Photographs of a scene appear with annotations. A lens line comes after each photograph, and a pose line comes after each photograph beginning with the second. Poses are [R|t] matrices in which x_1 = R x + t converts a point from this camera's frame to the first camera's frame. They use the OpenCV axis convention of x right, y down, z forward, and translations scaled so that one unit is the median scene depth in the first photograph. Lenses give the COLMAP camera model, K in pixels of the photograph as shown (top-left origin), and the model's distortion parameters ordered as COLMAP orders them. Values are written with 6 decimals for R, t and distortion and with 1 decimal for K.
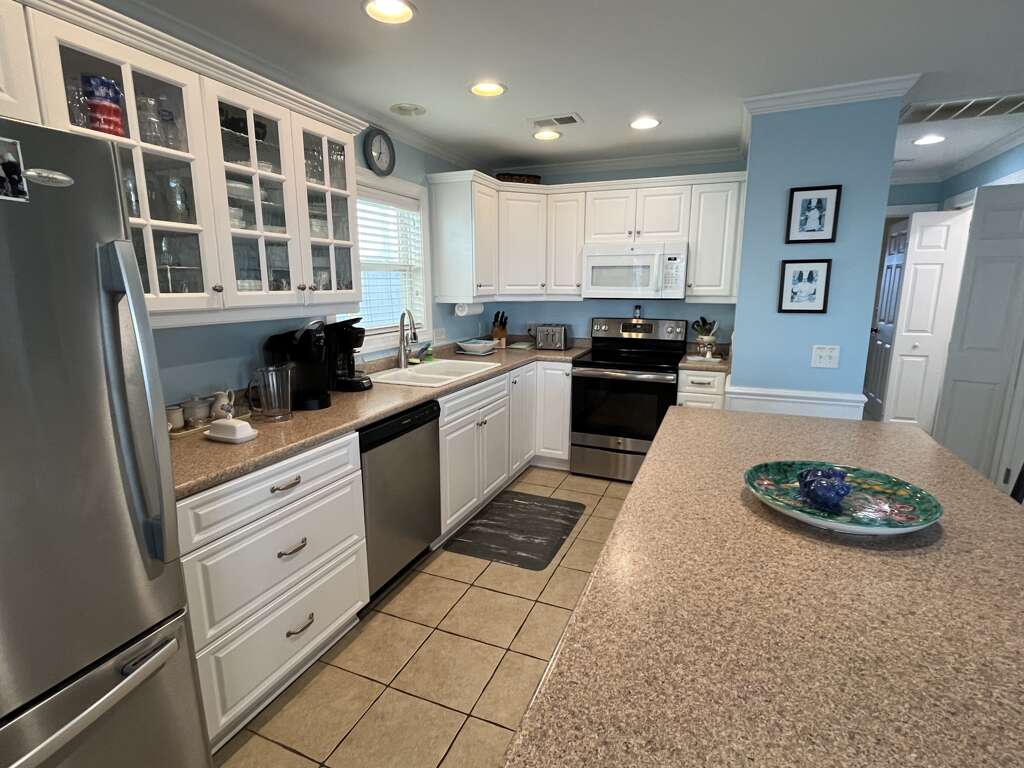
lens RADIAL K [[513.1, 0, 512.0], [0, 513.1, 384.0], [0, 0, 1]] dist [0.004090, 0.000589]
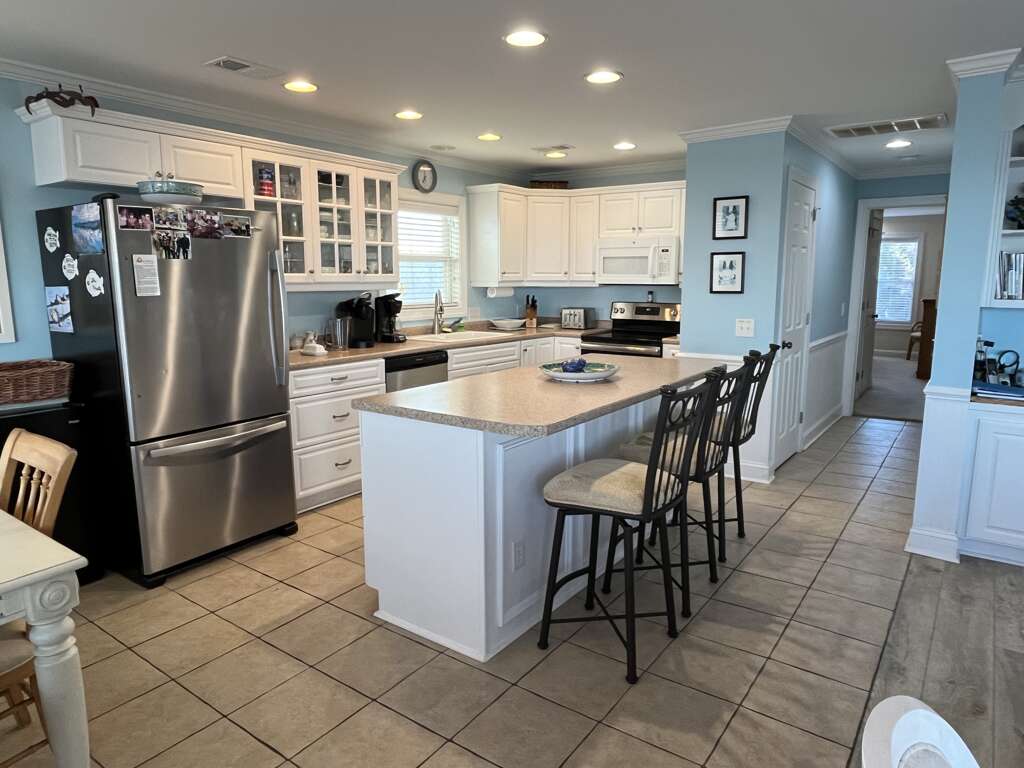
lens RADIAL K [[655.5, 0, 512.0], [0, 655.5, 384.0], [0, 0, 1]] dist [-0.003916, -0.000422]
pose [[0.974072, 0.039146, -0.222827, 0.467997], [-0.046162, 0.998586, -0.026365, 0.172846], [0.221480, 0.035968, 0.974501, -0.781995]]
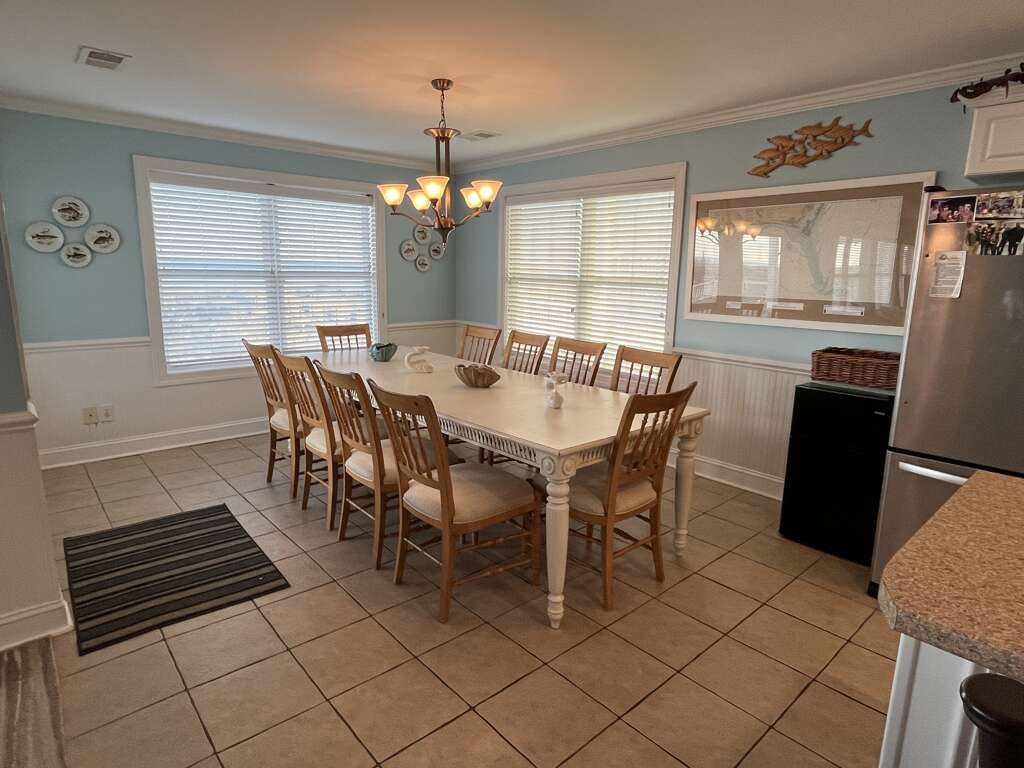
lens RADIAL K [[582.3, 0, 512.0], [0, 582.3, 384.0], [0, 0, 1]] dist [0.002607, 0.000494]
pose [[-0.429246, 0.168952, -0.887245, 1.651196], [-0.197011, 0.941179, 0.274535, -0.542033], [0.881439, 0.292640, -0.370712, 2.932545]]
